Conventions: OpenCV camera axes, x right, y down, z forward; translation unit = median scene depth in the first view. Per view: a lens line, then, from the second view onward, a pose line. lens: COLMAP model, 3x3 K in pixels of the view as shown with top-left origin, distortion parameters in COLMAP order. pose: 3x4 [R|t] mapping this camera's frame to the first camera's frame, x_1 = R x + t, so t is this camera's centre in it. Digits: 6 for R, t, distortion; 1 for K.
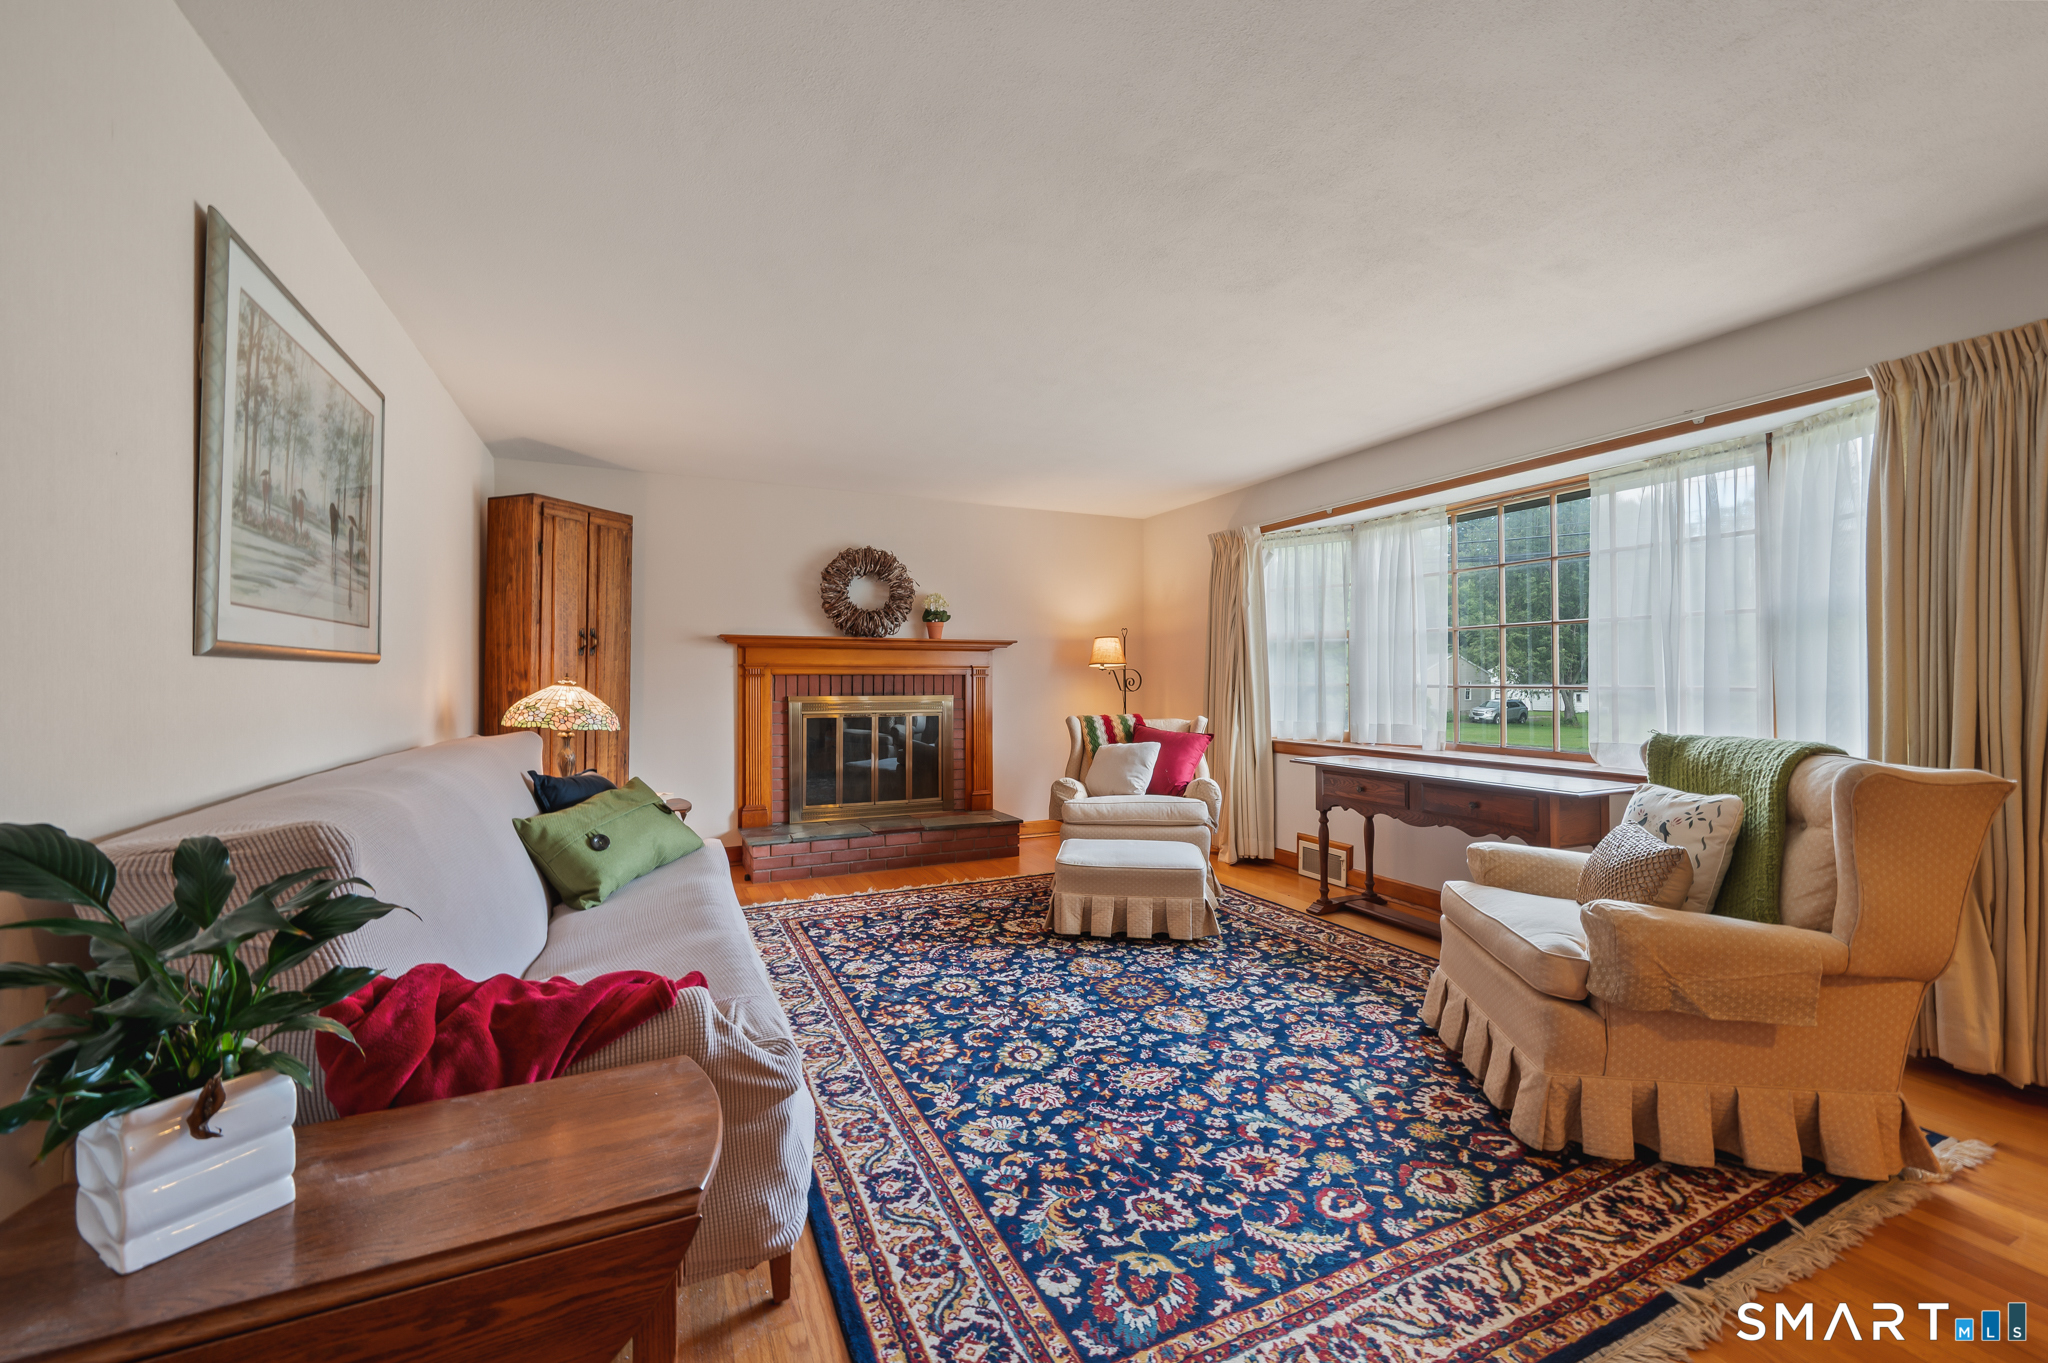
lens RADIAL K [[811.4, 0, 1022.6], [0, 811.4, 679.1], [0, 0, 1]] dist [0.003860, -0.000652]
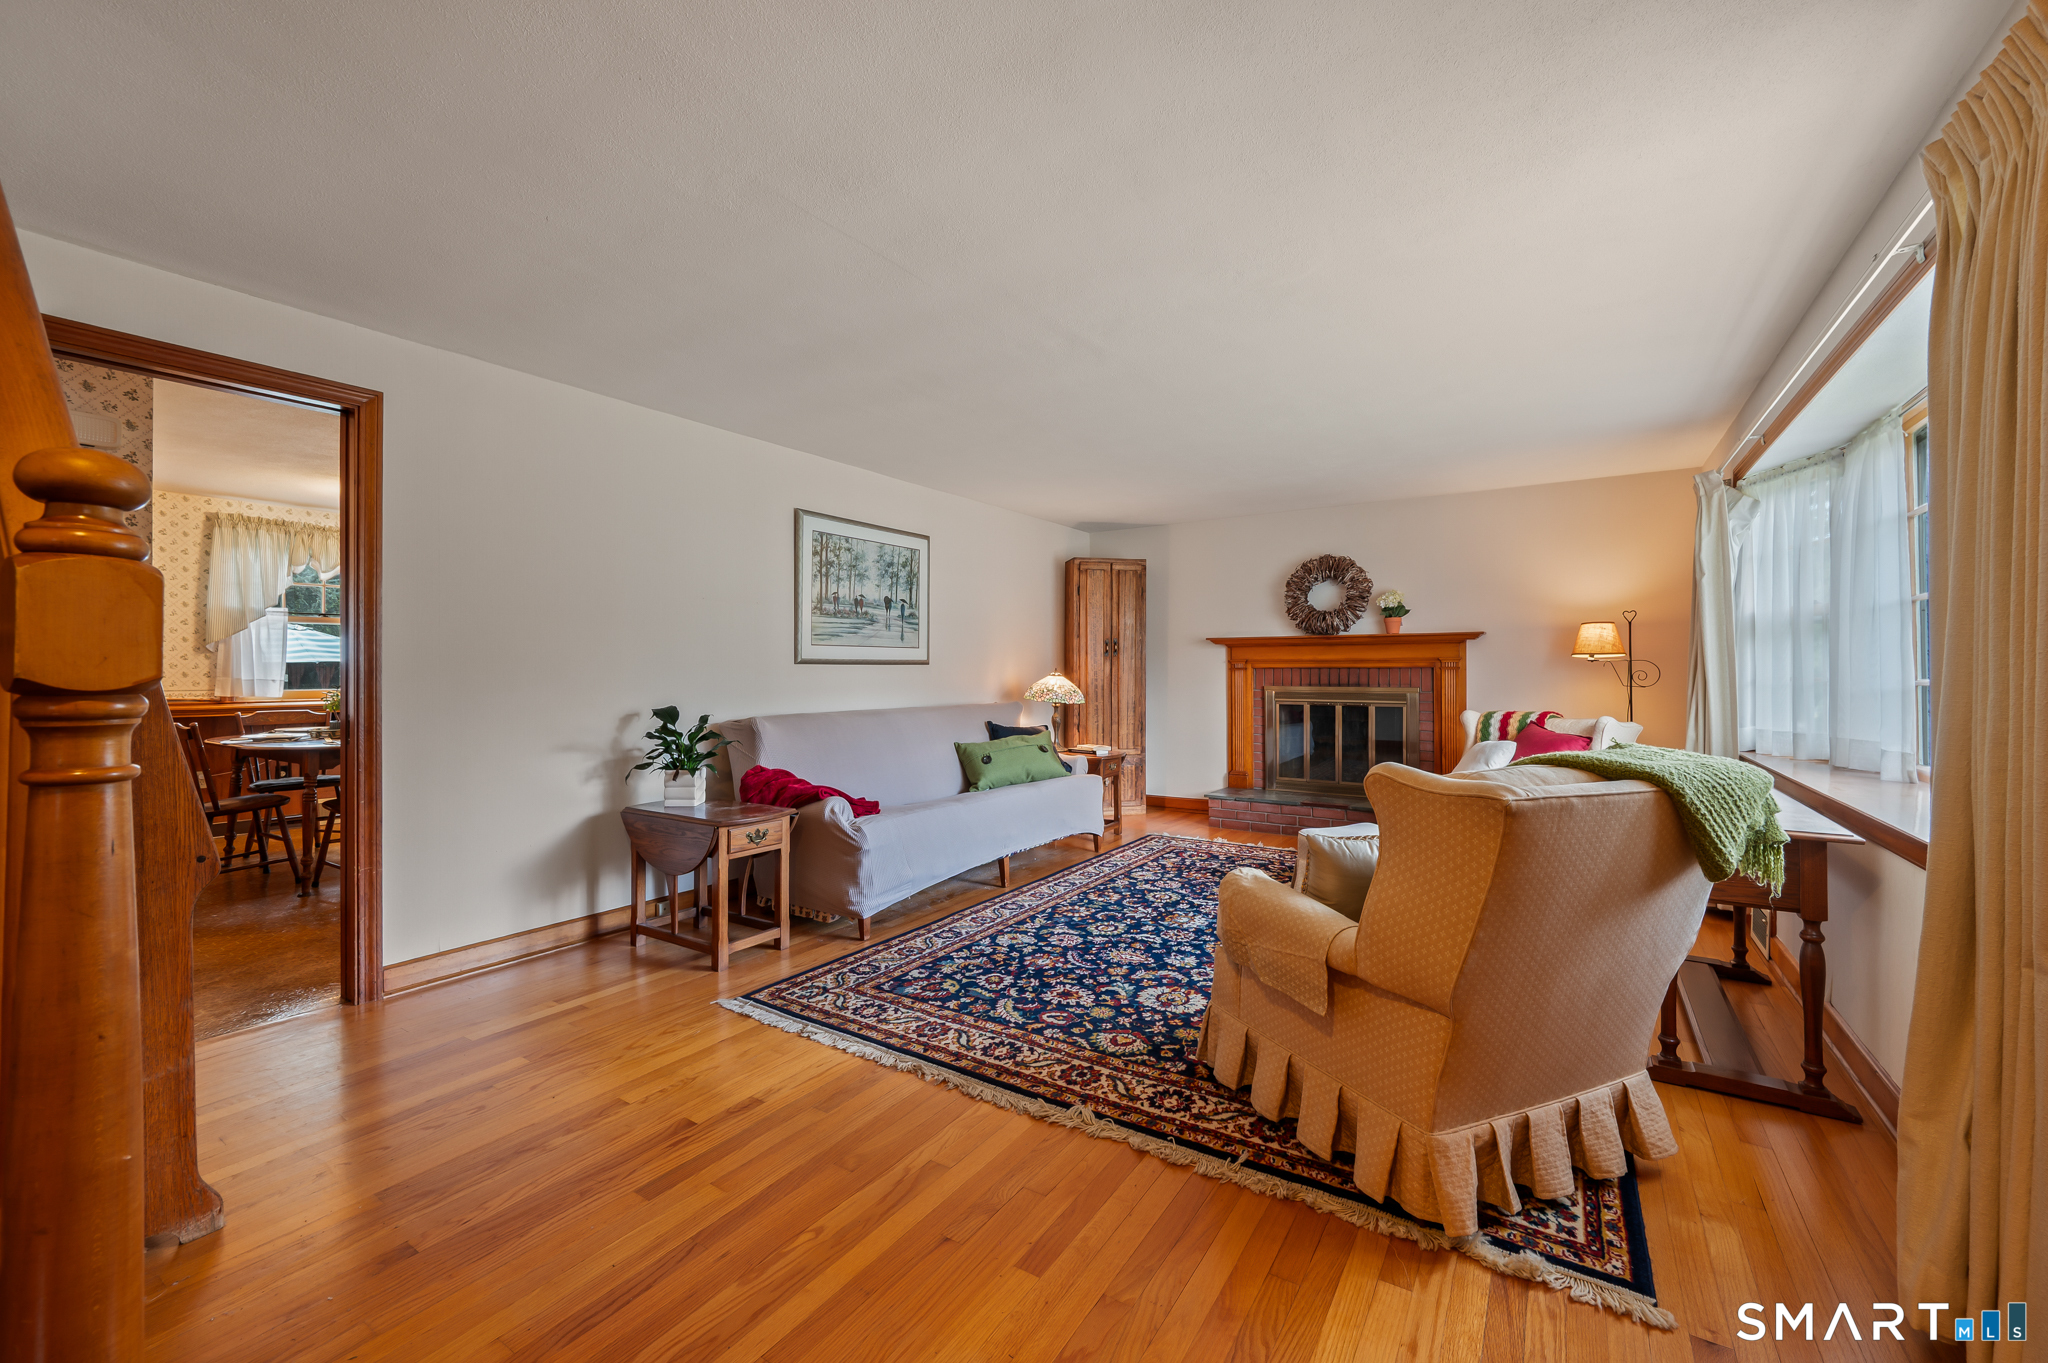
lens RADIAL K [[811.4, 0, 1038.9], [0, 811.4, 675.9], [0, 0, 1]] dist [0.003860, -0.000652]
pose [[0.531055, 0.004300, -0.847326, 1.330227], [-0.000156, 0.999988, 0.004978, 0.000475], [0.847337, -0.002512, 0.531049, 0.135182]]
